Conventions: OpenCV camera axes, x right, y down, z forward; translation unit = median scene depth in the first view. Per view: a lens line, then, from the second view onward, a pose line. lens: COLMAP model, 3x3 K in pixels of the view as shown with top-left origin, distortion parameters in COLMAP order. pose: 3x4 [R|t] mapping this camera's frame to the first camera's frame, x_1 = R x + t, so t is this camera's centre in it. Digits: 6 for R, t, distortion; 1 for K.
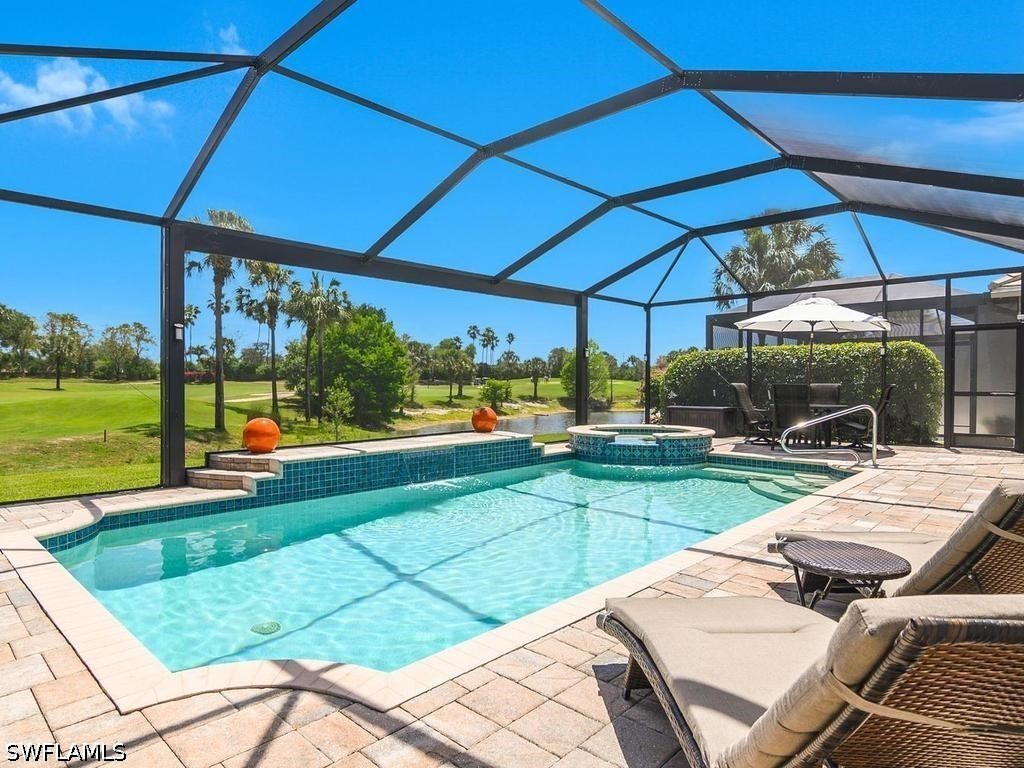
lens RADIAL K [[591.1, 0, 512.0], [0, 591.1, 384.0], [0, 0, 1]] dist [0.001962, 0.000073]
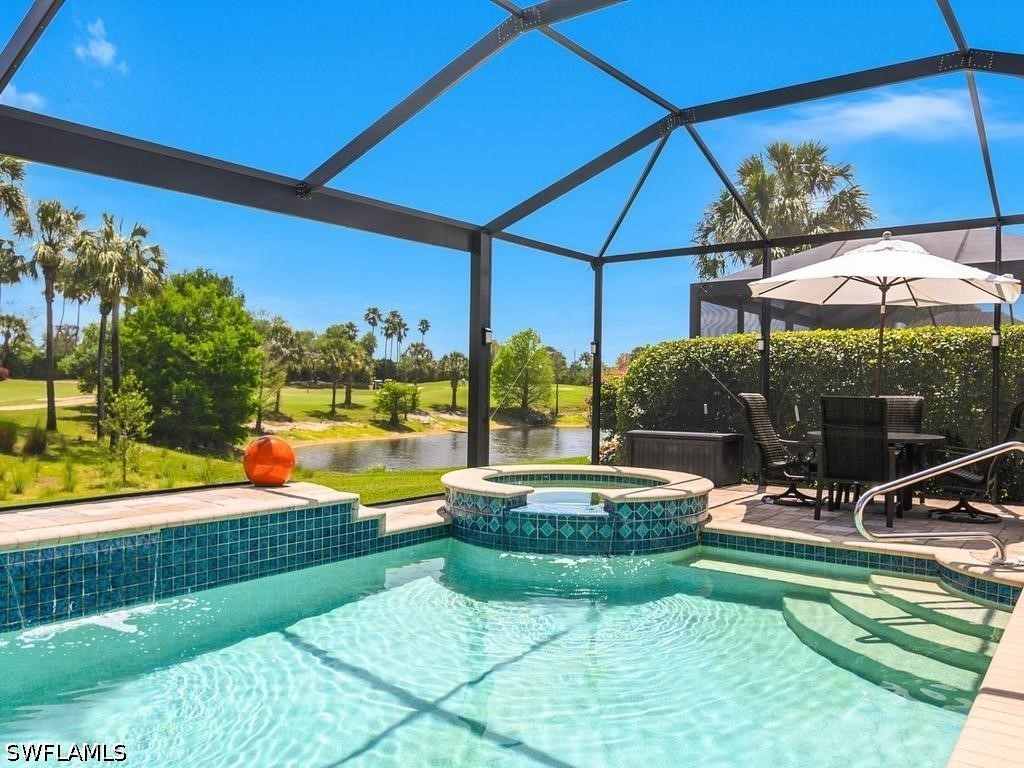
lens RADIAL K [[805.6, 0, 512.0], [0, 805.6, 384.0], [0, 0, 1]] dist [-0.007142, -0.003645]
pose [[0.993800, 0.012619, 0.110468, 0.053449], [-0.011941, 0.999906, -0.006794, -0.001794], [-0.110543, 0.005433, 0.993856, 0.196472]]
